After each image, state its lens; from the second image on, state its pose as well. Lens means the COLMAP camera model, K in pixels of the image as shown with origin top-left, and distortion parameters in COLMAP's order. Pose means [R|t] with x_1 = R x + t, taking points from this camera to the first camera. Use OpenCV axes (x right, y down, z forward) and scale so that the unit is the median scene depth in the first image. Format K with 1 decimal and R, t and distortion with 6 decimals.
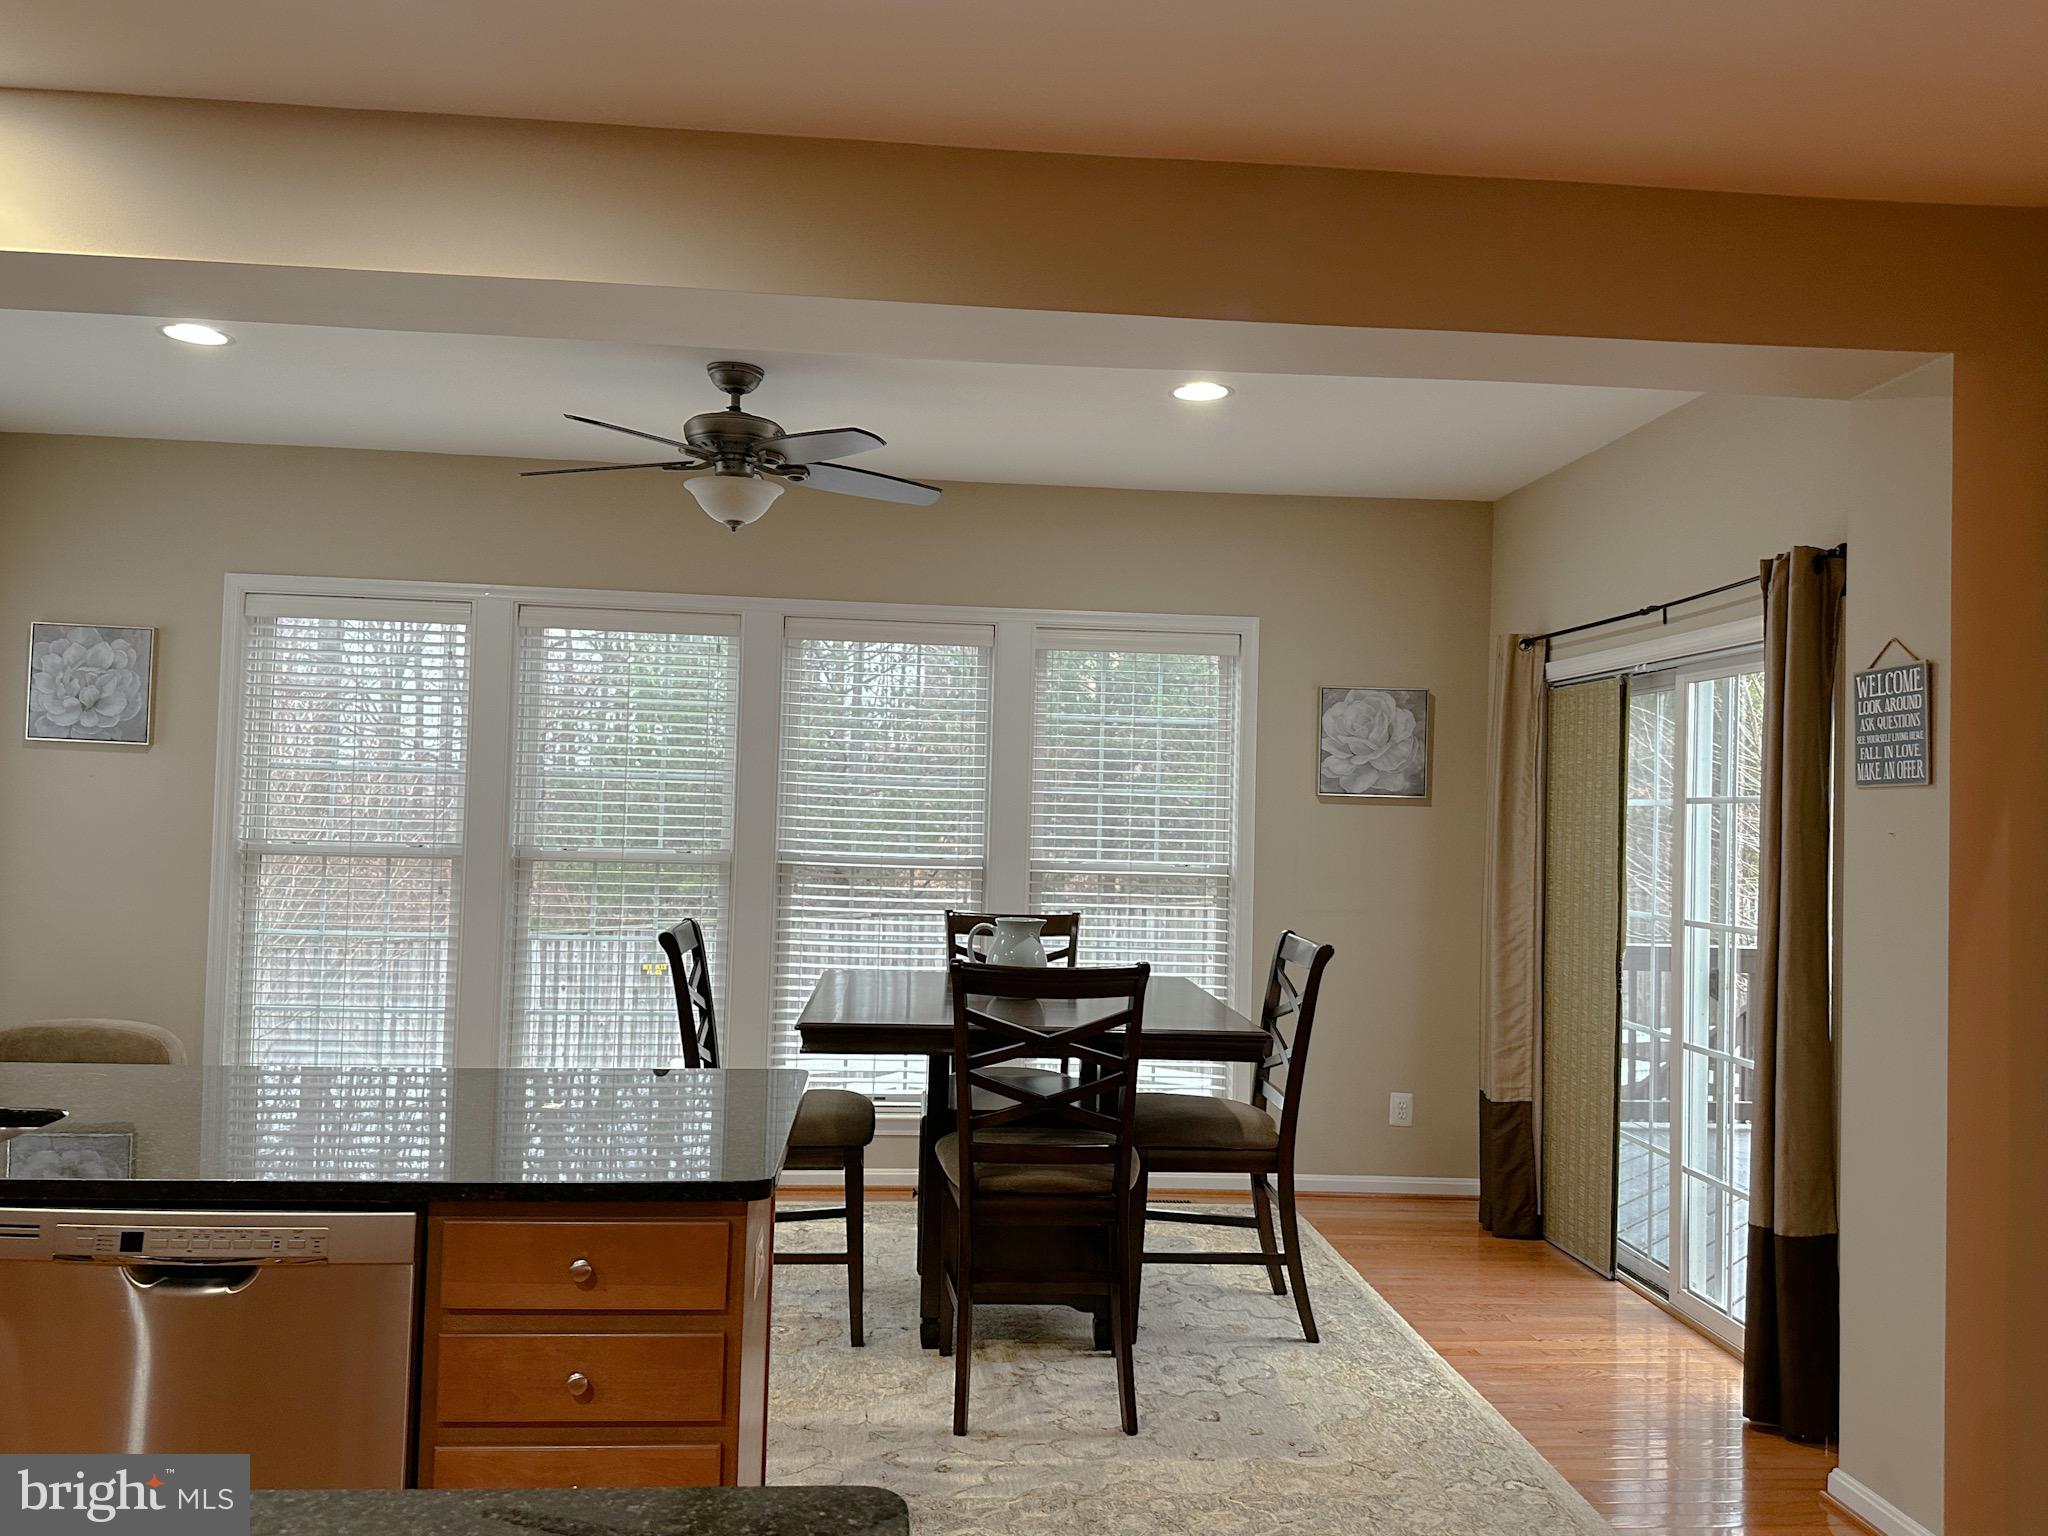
lens RADIAL K [[1557.3, 0, 1021.4], [0, 1557.3, 760.2], [0, 0, 1]] dist [0.137491, -0.217942]
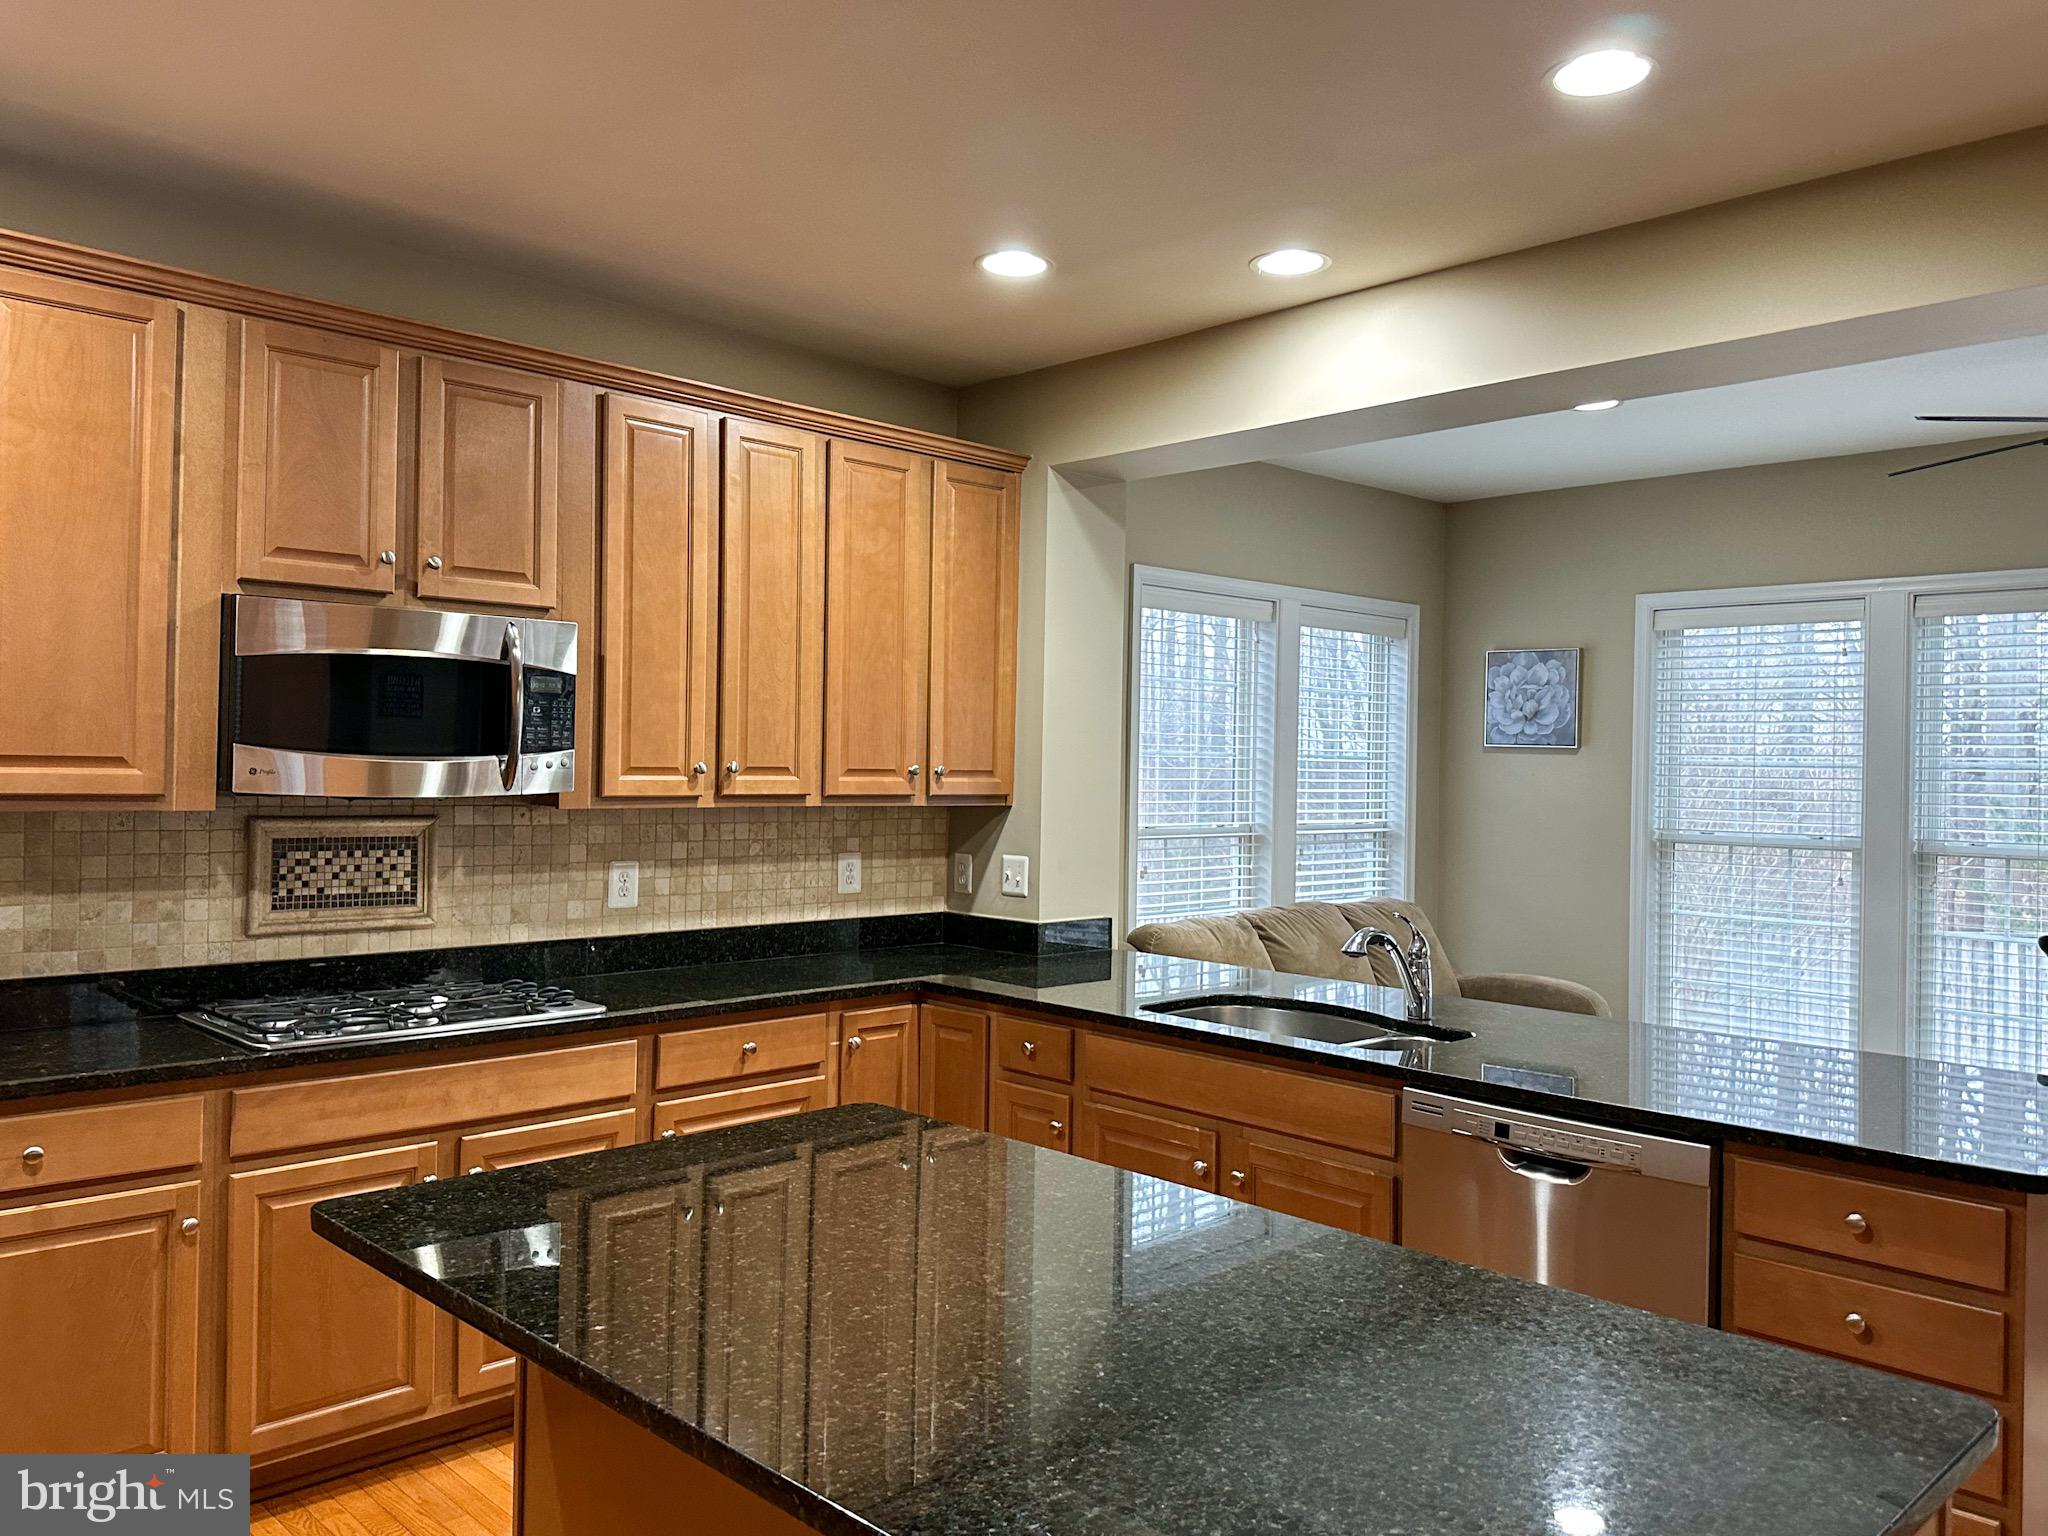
lens RADIAL K [[1557.3, 0, 1021.4], [0, 1557.3, 760.2], [0, 0, 1]] dist [0.137491, -0.217942]
pose [[0.639832, -0.021153, -0.768224, 0.111654], [0.027678, 0.999607, -0.004472, -0.008539], [0.768016, -0.018401, 0.640166, -0.085396]]
